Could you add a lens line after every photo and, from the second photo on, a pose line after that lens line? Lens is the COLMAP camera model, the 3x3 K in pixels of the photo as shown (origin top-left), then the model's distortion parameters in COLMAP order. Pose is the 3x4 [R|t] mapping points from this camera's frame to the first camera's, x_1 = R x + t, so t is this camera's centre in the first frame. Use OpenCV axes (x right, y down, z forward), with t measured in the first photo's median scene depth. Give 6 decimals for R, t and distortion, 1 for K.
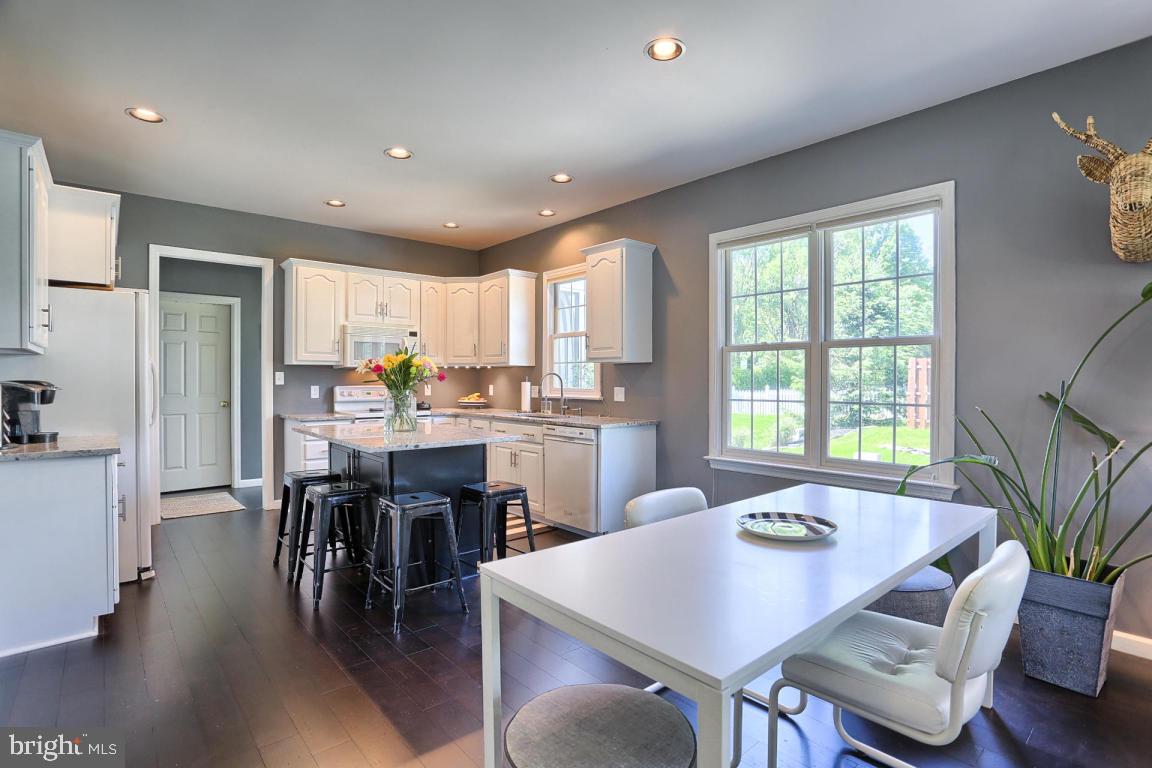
lens RADIAL K [[556.3, 0, 584.6], [0, 556.3, 382.3], [0, 0, 1]] dist [-0.079180, 0.032707]
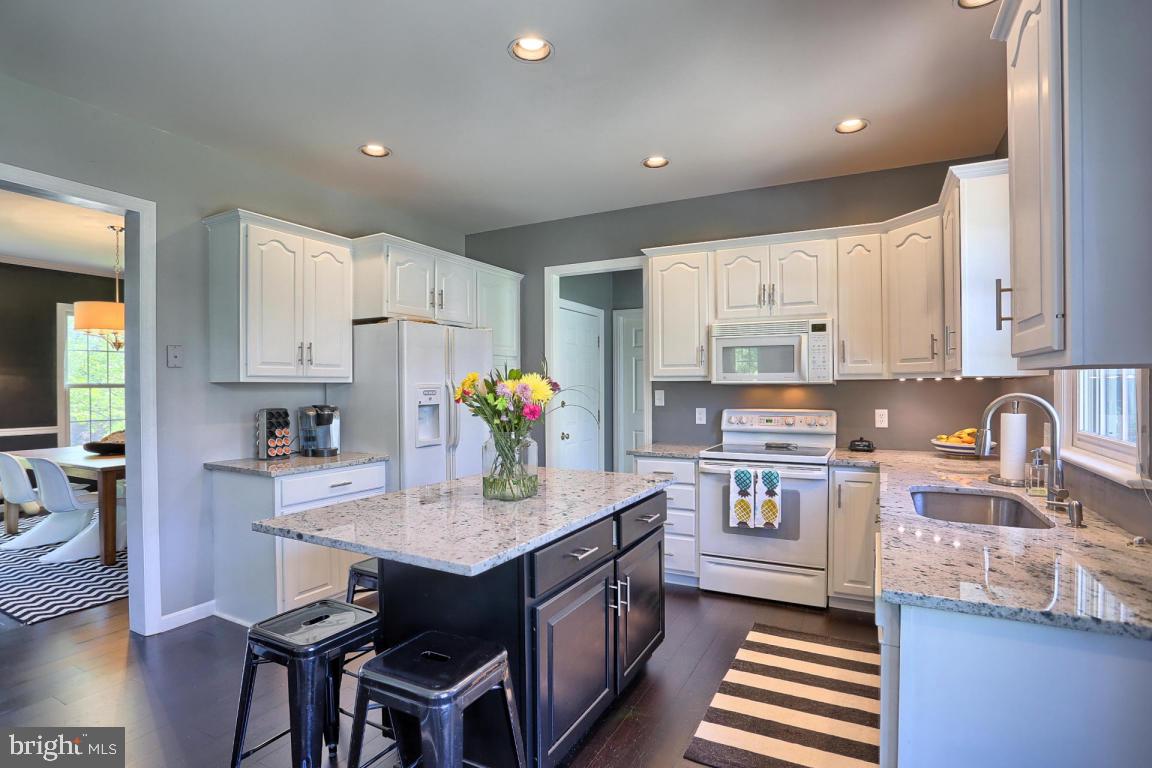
lens RADIAL K [[556.3, 0, 584.6], [0, 556.3, 382.3], [0, 0, 1]] dist [-0.079180, 0.032707]
pose [[0.373085, -0.010025, -0.927743, 0.169192], [0.001100, 0.999946, -0.010362, -0.022156], [0.927796, 0.002845, 0.373076, 0.572873]]
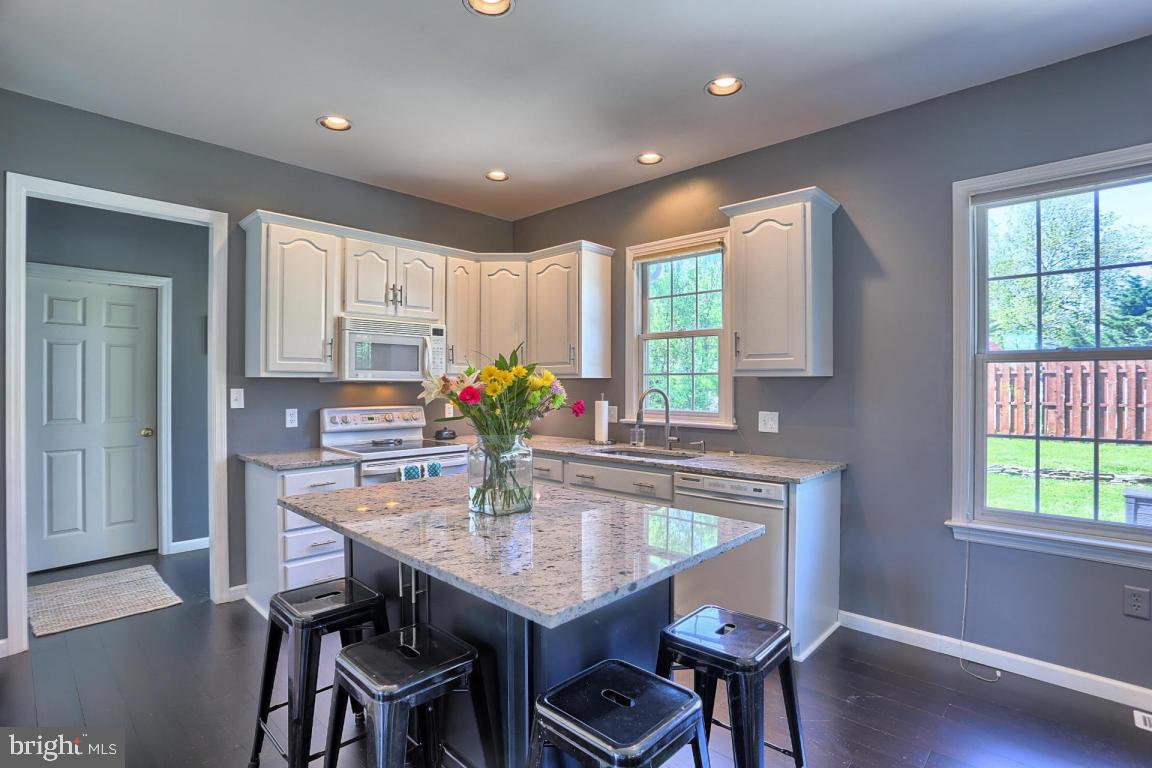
lens RADIAL K [[556.3, 0, 584.6], [0, 556.3, 382.3], [0, 0, 1]] dist [-0.079180, 0.032707]
pose [[0.995392, -0.001368, 0.095876, -0.208617], [0.001928, 0.999982, -0.005744, -0.021665], [-0.095866, 0.005902, 0.995377, 0.315997]]
